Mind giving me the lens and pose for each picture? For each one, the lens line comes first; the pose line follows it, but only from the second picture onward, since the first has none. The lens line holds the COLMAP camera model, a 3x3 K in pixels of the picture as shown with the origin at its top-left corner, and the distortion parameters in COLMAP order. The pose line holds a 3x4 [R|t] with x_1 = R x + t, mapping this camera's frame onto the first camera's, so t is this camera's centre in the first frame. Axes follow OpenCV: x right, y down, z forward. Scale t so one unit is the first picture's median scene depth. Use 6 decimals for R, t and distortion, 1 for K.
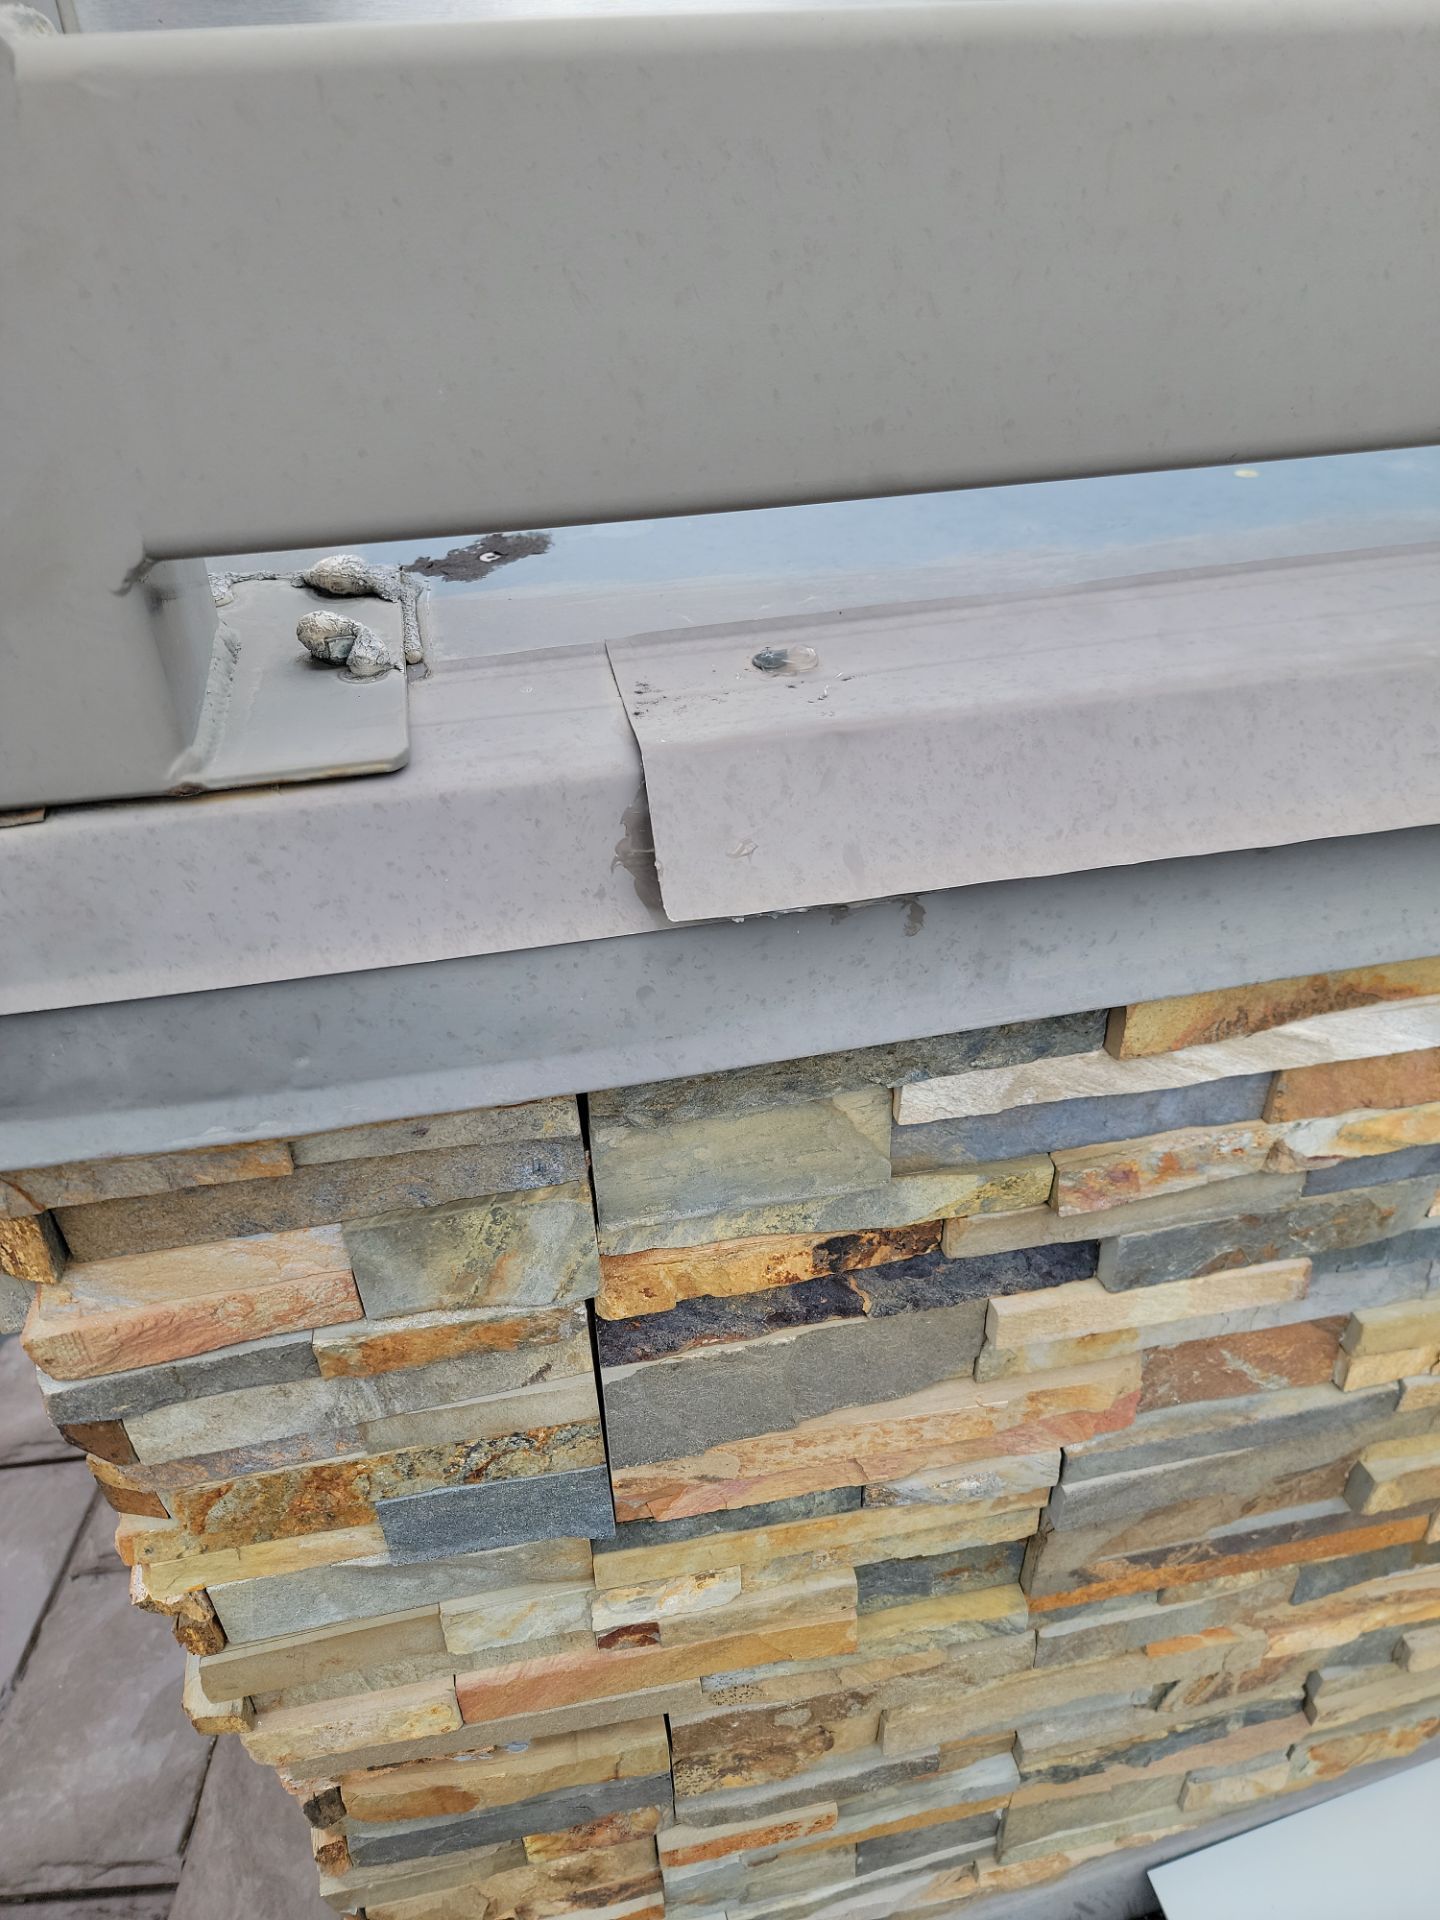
lens RADIAL K [[1331.1, 0, 721.4], [0, 1331.1, 954.3], [0, 0, 1]] dist [0.072379, -0.060190]
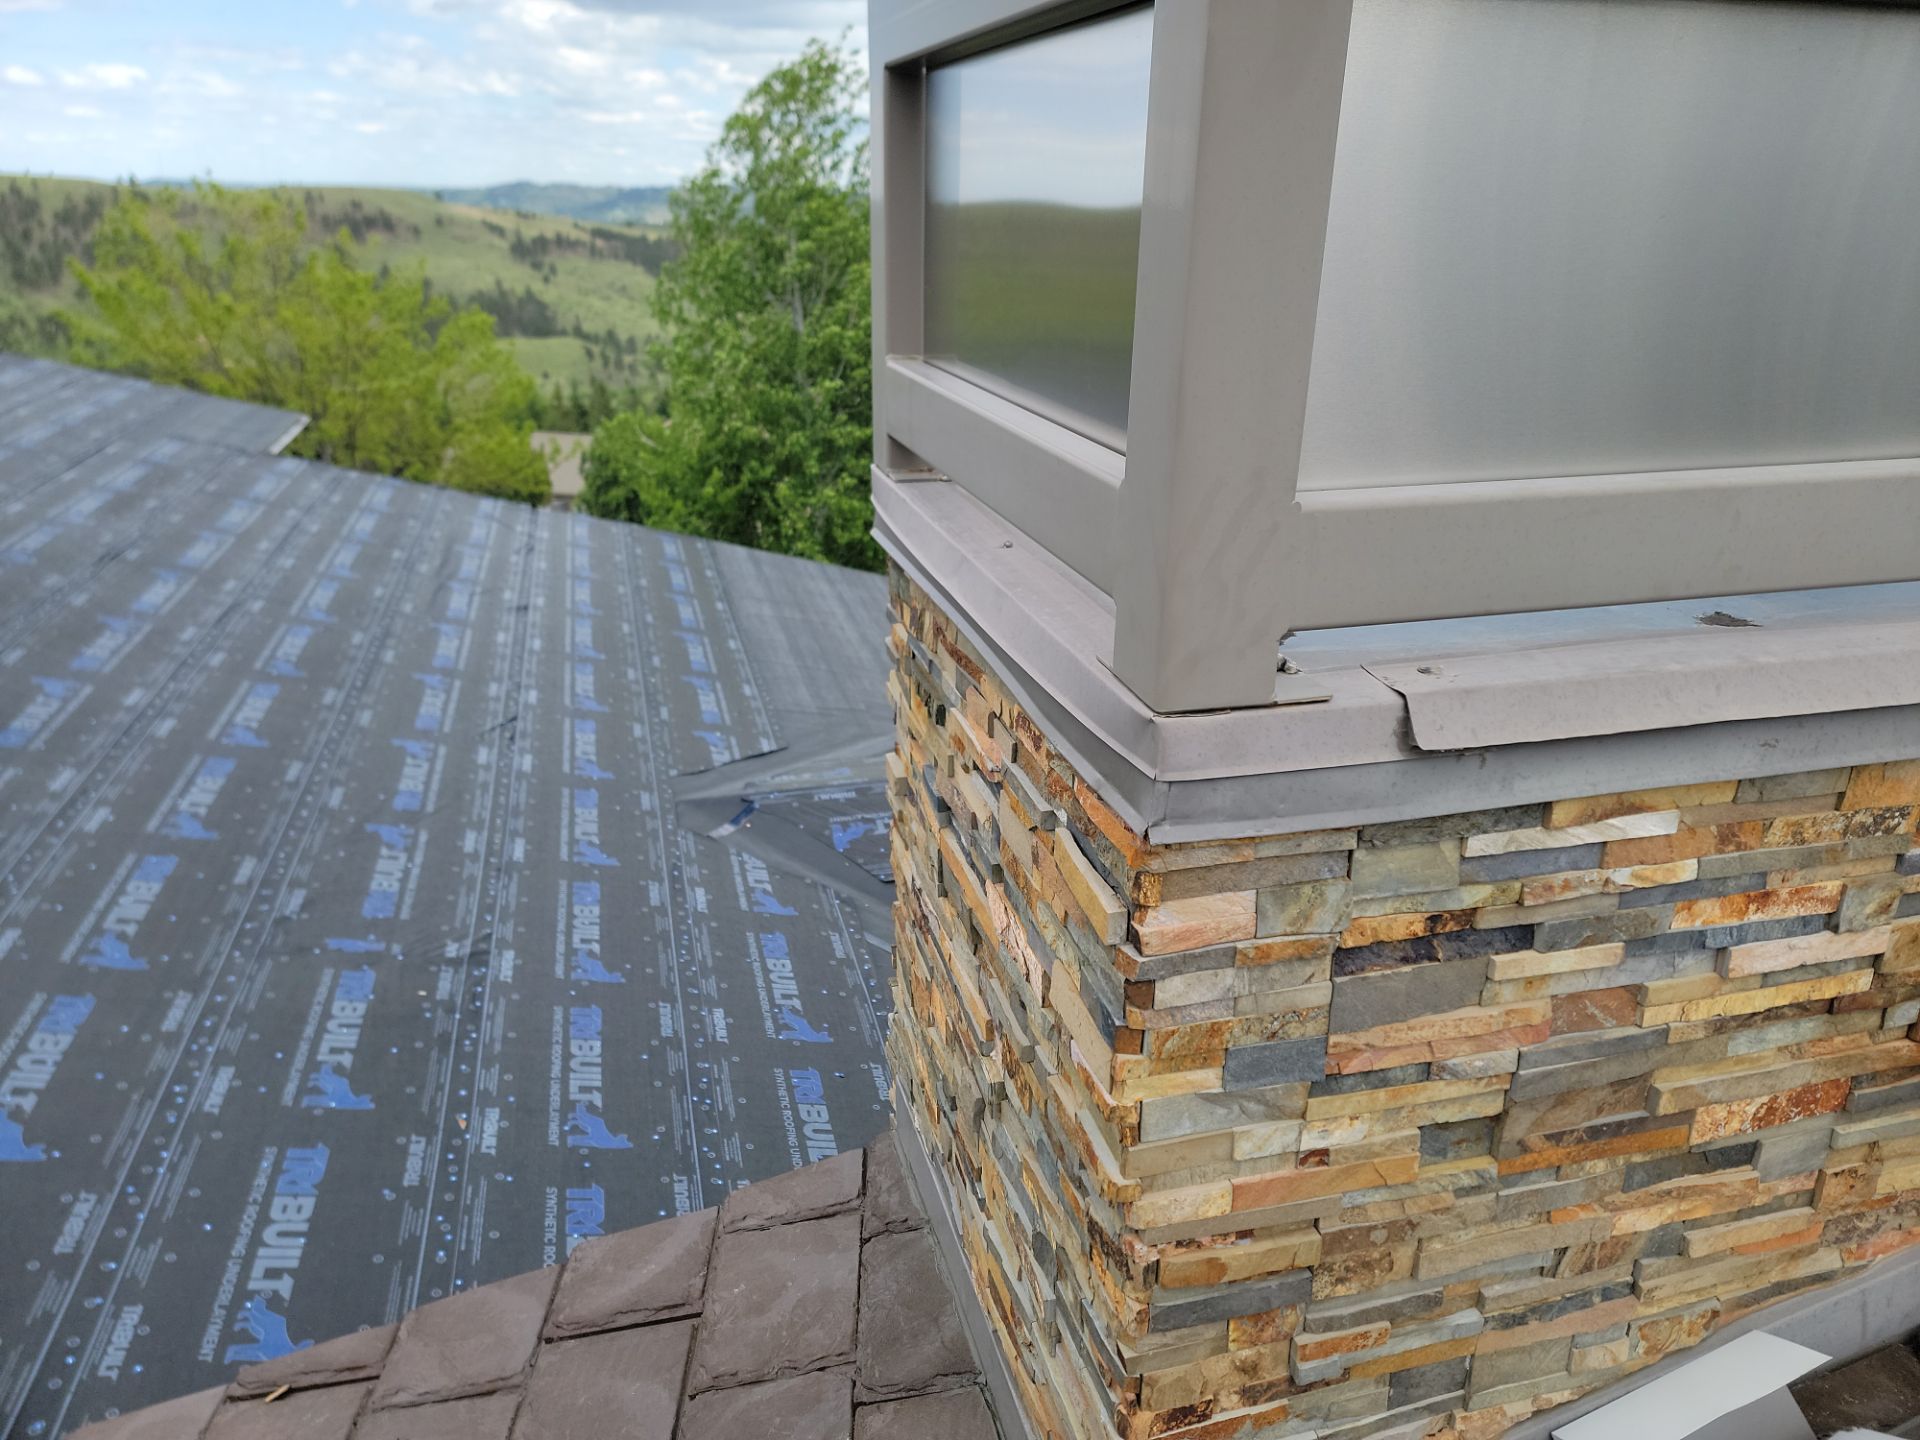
lens RADIAL K [[1331.1, 0, 990.9], [0, 1331.1, 699.9], [0, 0, 1]] dist [0.072379, -0.060190]
pose [[0.996325, 0.007616, 0.085312, -0.820427], [0.014788, 0.965783, -0.258929, 0.411291], [-0.084365, 0.259239, 0.962122, -1.193986]]
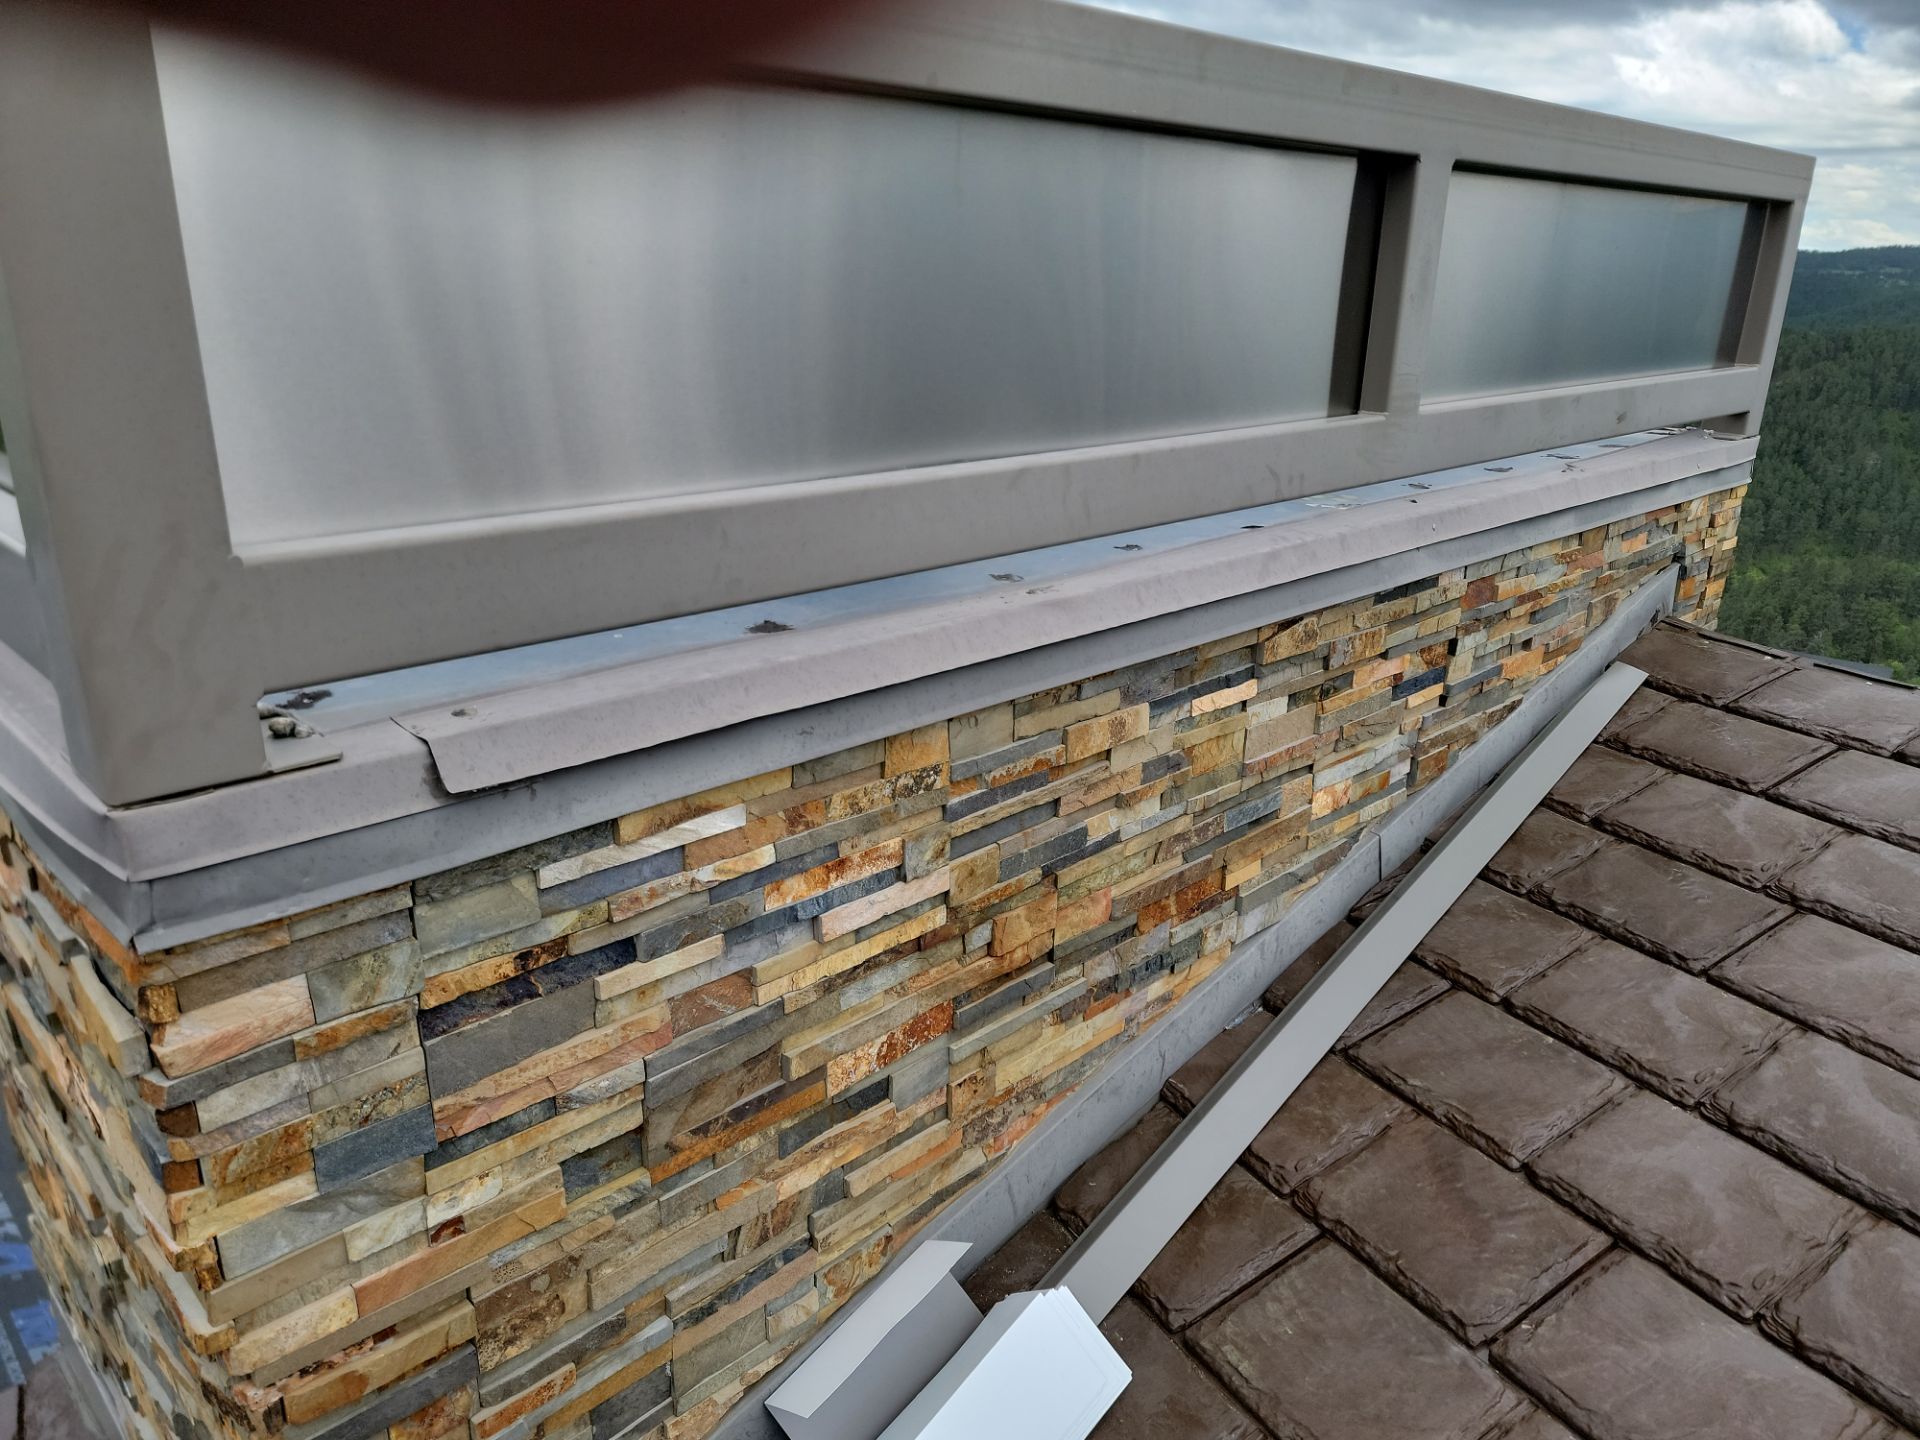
lens RADIAL K [[1331.1, 0, 973.4], [0, 1331.1, 724.9], [0, 0, 1]] dist [0.072379, -0.060190]
pose [[0.834592, -0.142985, 0.531988, -0.414831], [0.289041, 0.935775, -0.201941, 0.500755], [-0.468947, 0.322304, 0.822319, -1.323618]]
